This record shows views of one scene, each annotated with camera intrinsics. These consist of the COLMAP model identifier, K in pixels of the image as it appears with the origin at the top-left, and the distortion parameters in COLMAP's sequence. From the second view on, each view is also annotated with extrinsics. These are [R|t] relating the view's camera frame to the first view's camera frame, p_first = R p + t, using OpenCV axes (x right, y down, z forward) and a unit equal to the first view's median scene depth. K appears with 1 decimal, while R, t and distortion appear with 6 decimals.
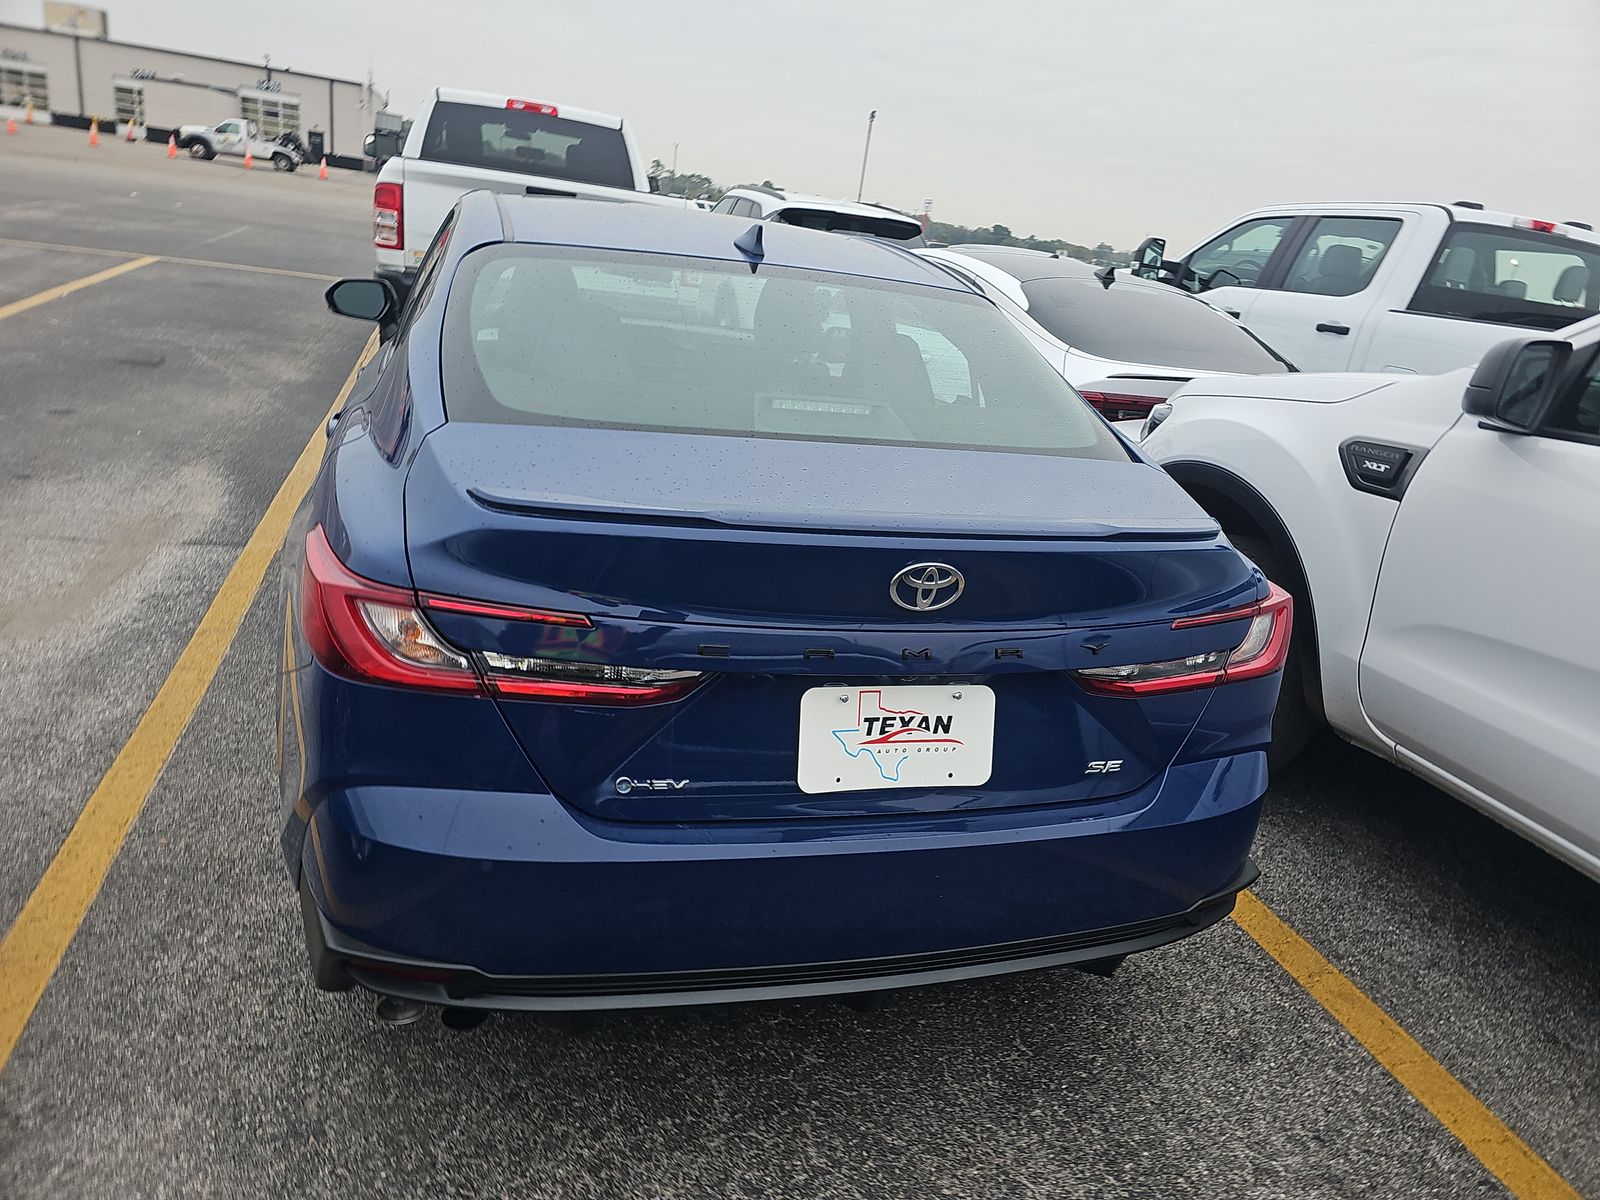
lens RADIAL K [[1070.7, 0, 807.4], [0, 1070.7, 601.0], [0, 0, 1]] dist [0.061618, -0.061077]
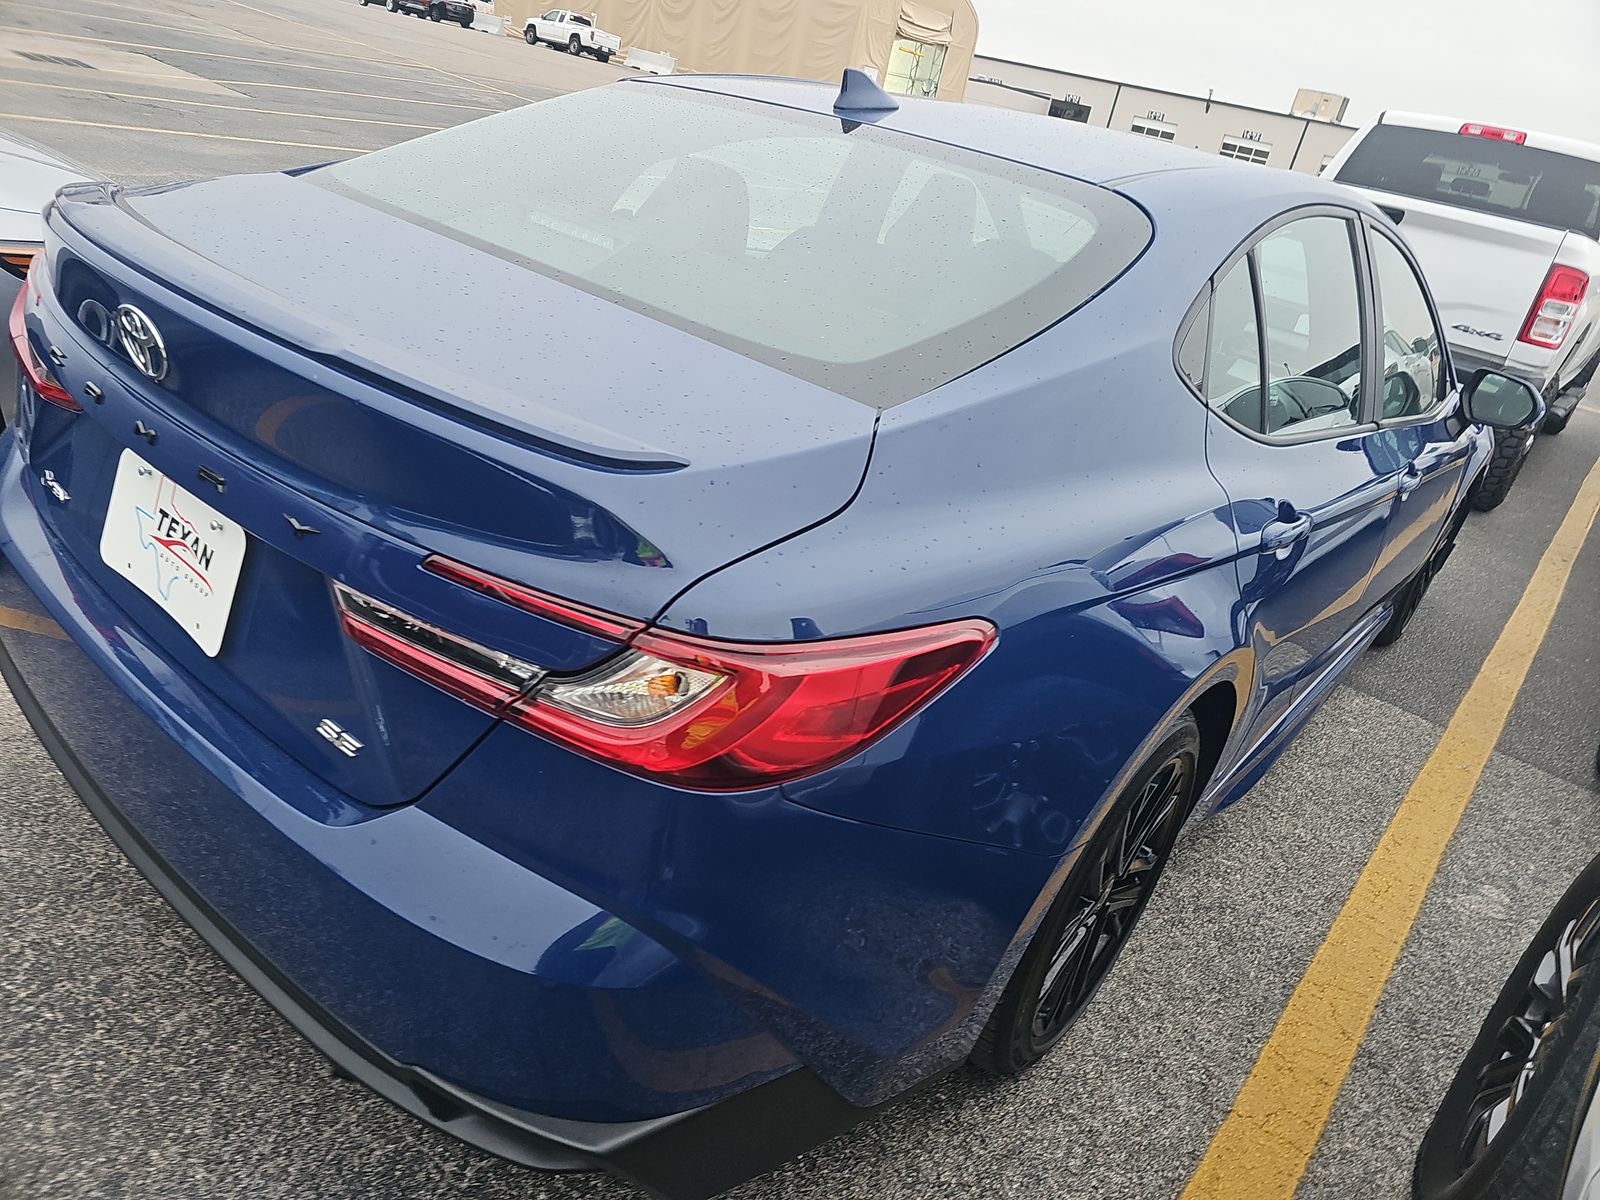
lens RADIAL K [[1062.3, 0, 809.6], [0, 1062.3, 579.2], [0, 0, 1]] dist [0.067783, -0.058903]
pose [[0.562954, 0.324322, -0.760196, 0.570932], [-0.389234, 0.915439, 0.102310, -0.069226], [0.729095, 0.238298, 0.641588, 0.493321]]
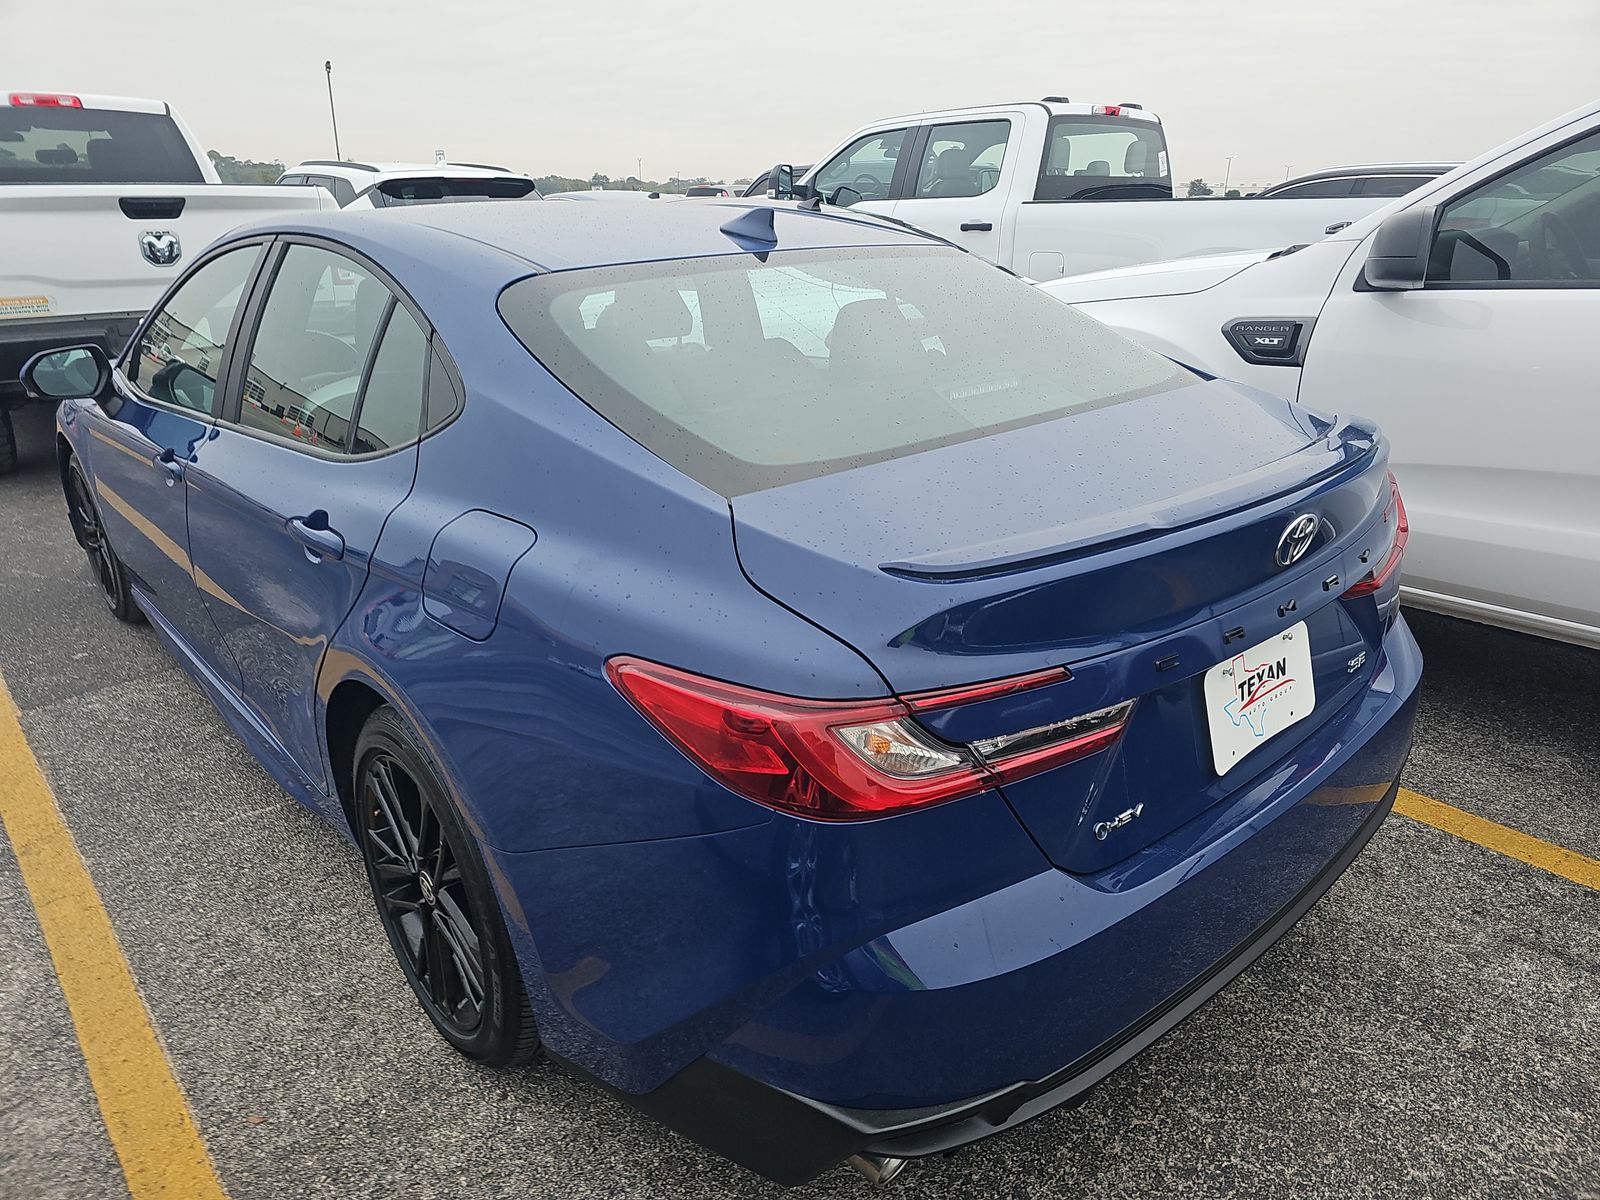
lens RADIAL K [[1062.3, 0, 809.6], [0, 1062.3, 579.2], [0, 0, 1]] dist [0.067783, -0.058903]
pose [[0.895786, -0.267543, 0.354948, -0.367632], [0.254182, 0.963439, 0.084713, -0.099639], [-0.364635, 0.014337, 0.931040, 0.126175]]
